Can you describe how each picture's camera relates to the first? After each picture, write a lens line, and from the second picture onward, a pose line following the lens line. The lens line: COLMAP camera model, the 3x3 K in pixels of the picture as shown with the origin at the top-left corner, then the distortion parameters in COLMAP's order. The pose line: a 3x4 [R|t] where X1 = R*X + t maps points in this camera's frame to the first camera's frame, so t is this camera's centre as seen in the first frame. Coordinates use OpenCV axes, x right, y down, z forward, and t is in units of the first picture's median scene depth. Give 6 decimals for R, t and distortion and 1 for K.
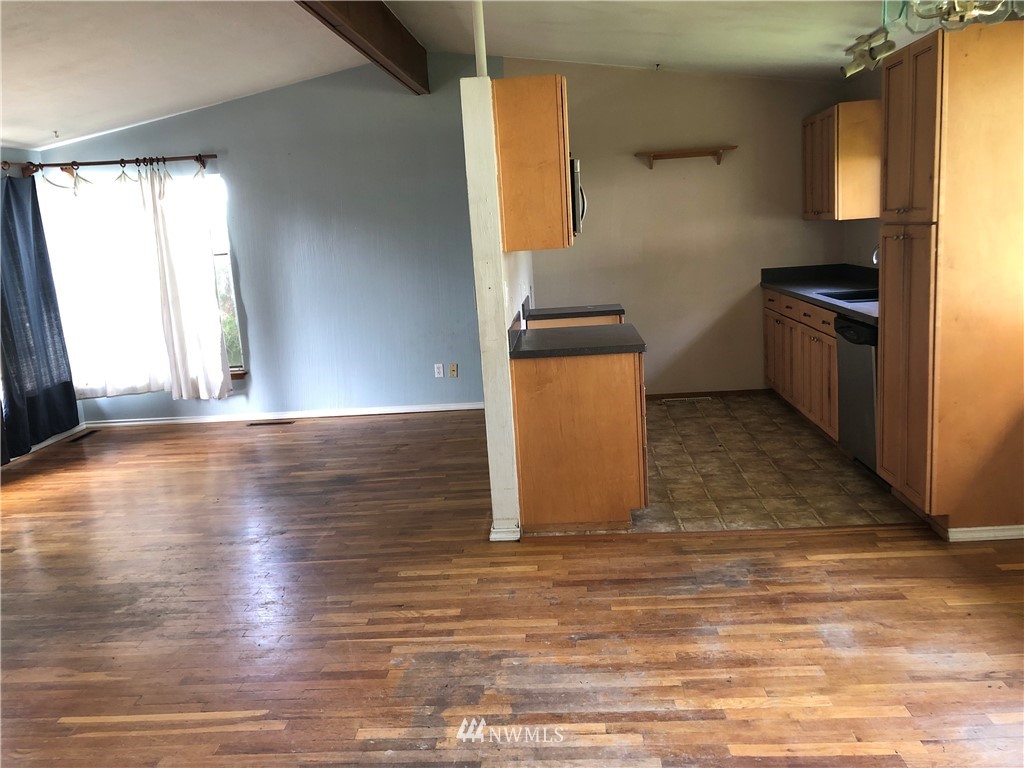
lens RADIAL K [[835.3, 0, 500.2], [0, 835.3, 381.2], [0, 0, 1]] dist [0.003562, 0.001055]
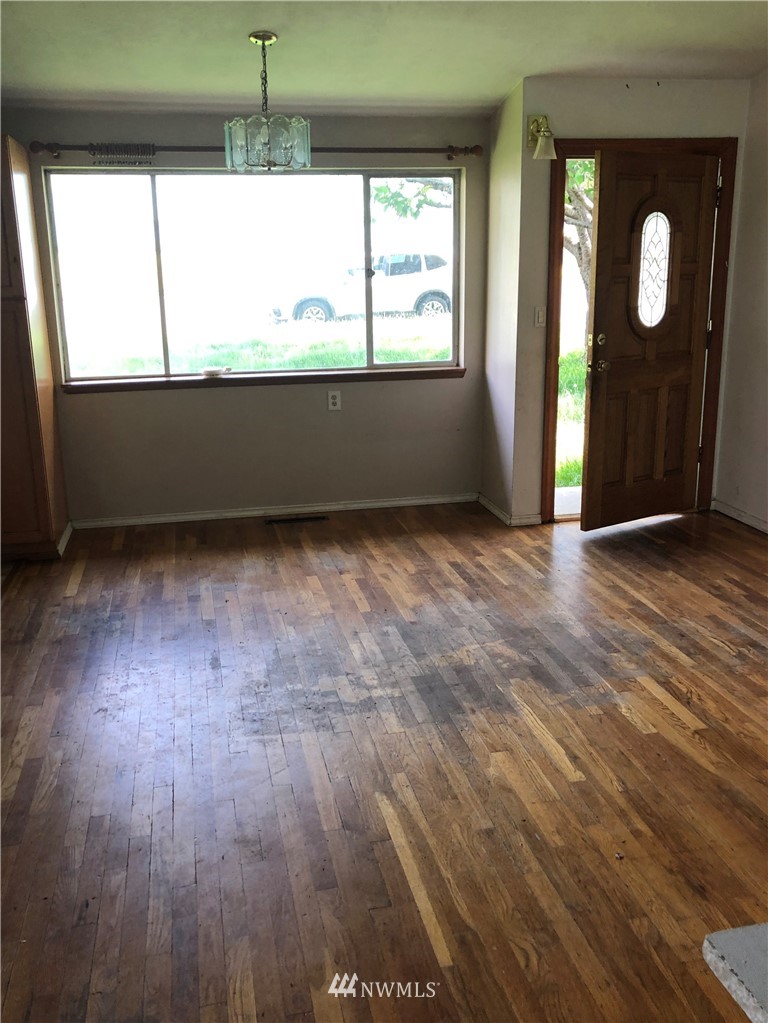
lens RADIAL K [[925.6, 0, 384.0], [0, 925.6, 511.5], [0, 0, 1]] dist [0.043492, 0.006076]
pose [[-0.280787, -0.172807, 0.944085, -0.717109], [0.214408, 0.947504, 0.237202, -0.078392], [-0.935515, 0.269022, -0.228996, 0.695623]]
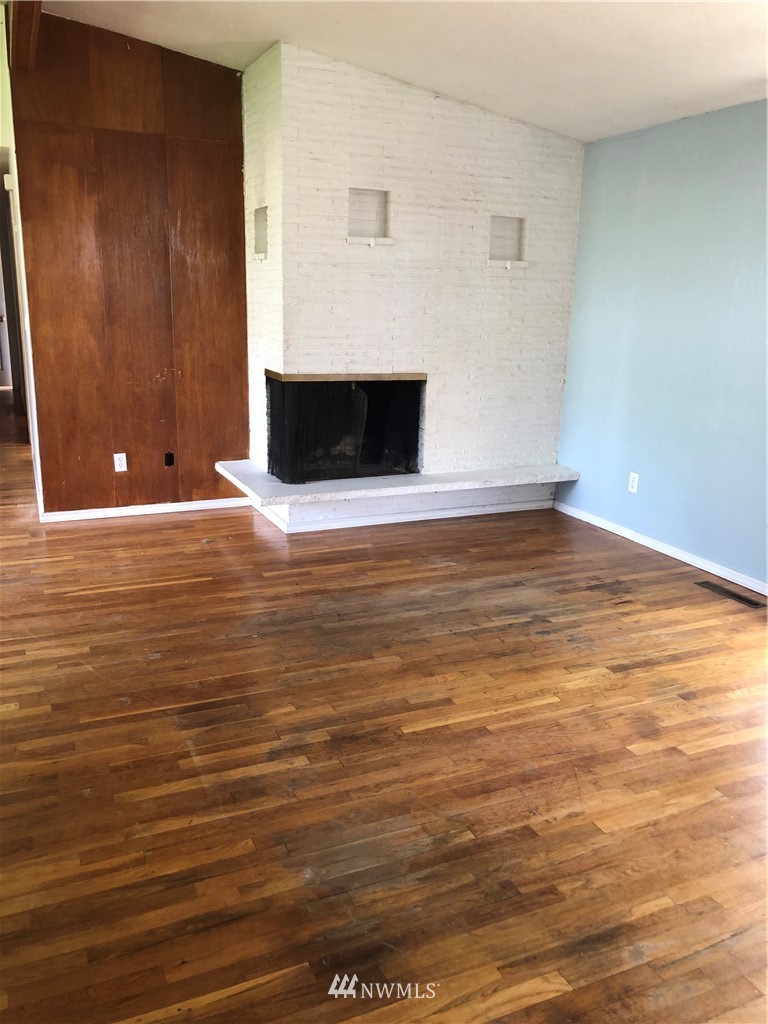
lens RADIAL K [[835.3, 0, 384.0], [0, 835.3, 512.0], [0, 0, 1]] dist [0.003562, 0.001055]
pose [[-0.880317, 0.168073, -0.443614, -0.089397], [-0.050212, 0.896868, 0.439440, -0.245011], [0.471720, 0.409121, -0.781089, 1.426109]]
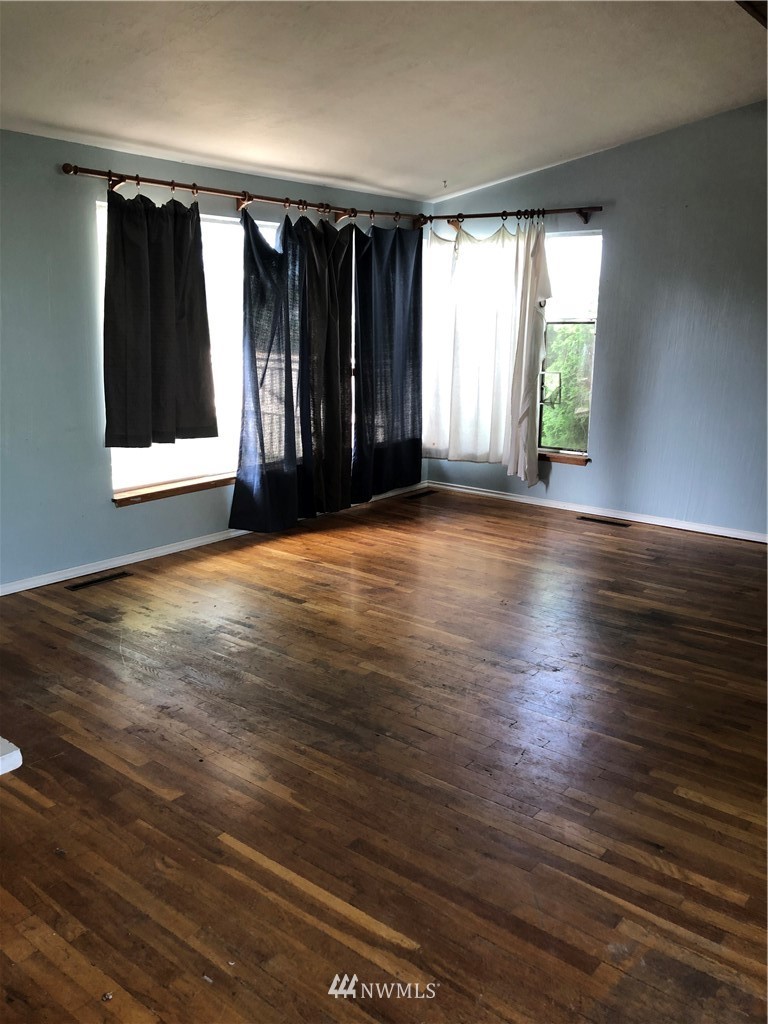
lens RADIAL K [[827.9, 0, 384.0], [0, 827.9, 512.0], [0, 0, 1]] dist [0.026111, -0.005874]
pose [[0.817591, 0.204262, -0.538352, 0.006990], [-0.168073, 0.978906, 0.116167, -0.034492], [0.550724, -0.004495, 0.834675, 0.229640]]
